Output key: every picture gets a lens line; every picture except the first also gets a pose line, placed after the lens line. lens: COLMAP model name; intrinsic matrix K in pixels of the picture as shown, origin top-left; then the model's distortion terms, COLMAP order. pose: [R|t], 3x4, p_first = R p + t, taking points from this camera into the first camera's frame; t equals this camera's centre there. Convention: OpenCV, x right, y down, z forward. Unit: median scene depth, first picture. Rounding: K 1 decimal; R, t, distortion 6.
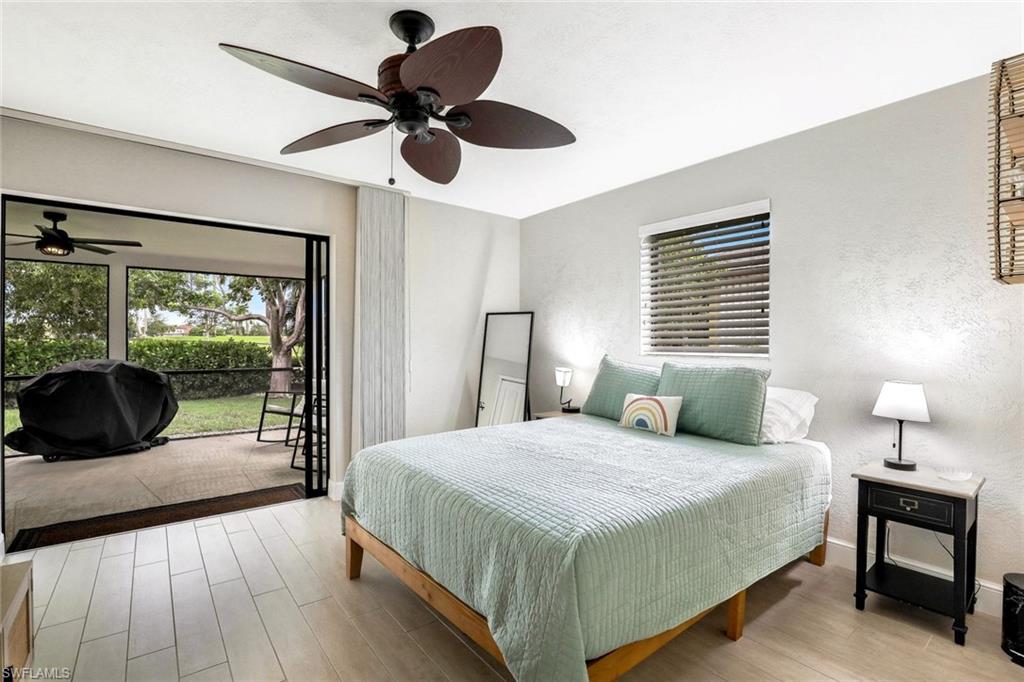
lens RADIAL K [[479.2, 0, 515.2], [0, 479.2, 340.9], [0, 0, 1]] dist [-0.028807, 0.004351]
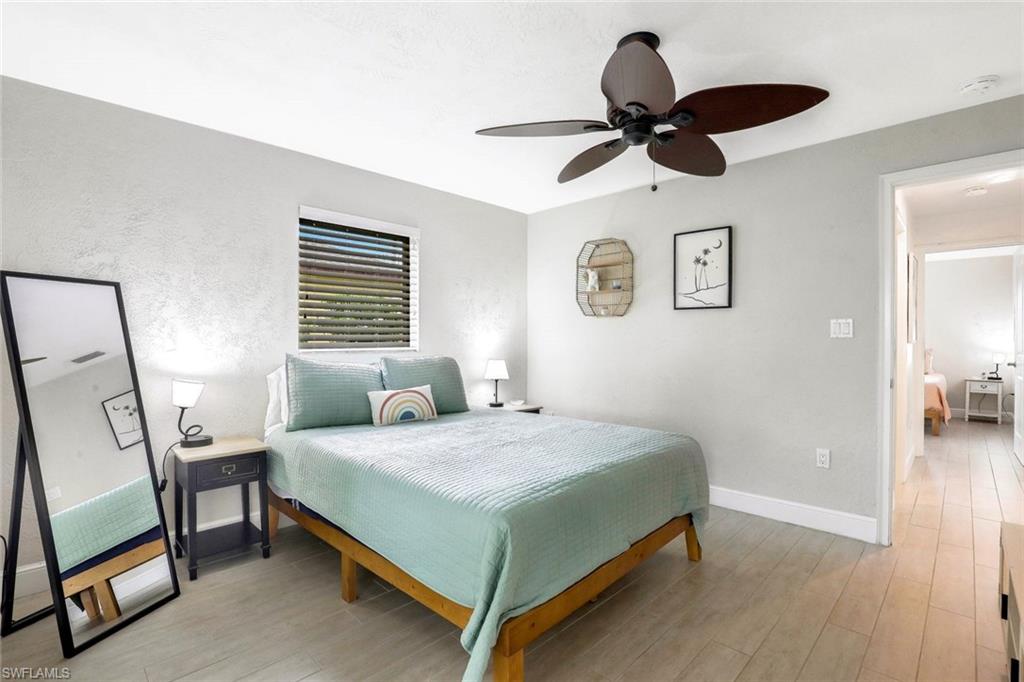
lens RADIAL K [[479.2, 0, 513.8], [0, 479.2, 341.1], [0, 0, 1]] dist [-0.028807, 0.004351]
pose [[-0.148600, -0.000744, 0.988897, -0.761202], [0.005395, 0.999984, 0.001563, 0.009481], [-0.988883, 0.005567, -0.148594, 0.877634]]
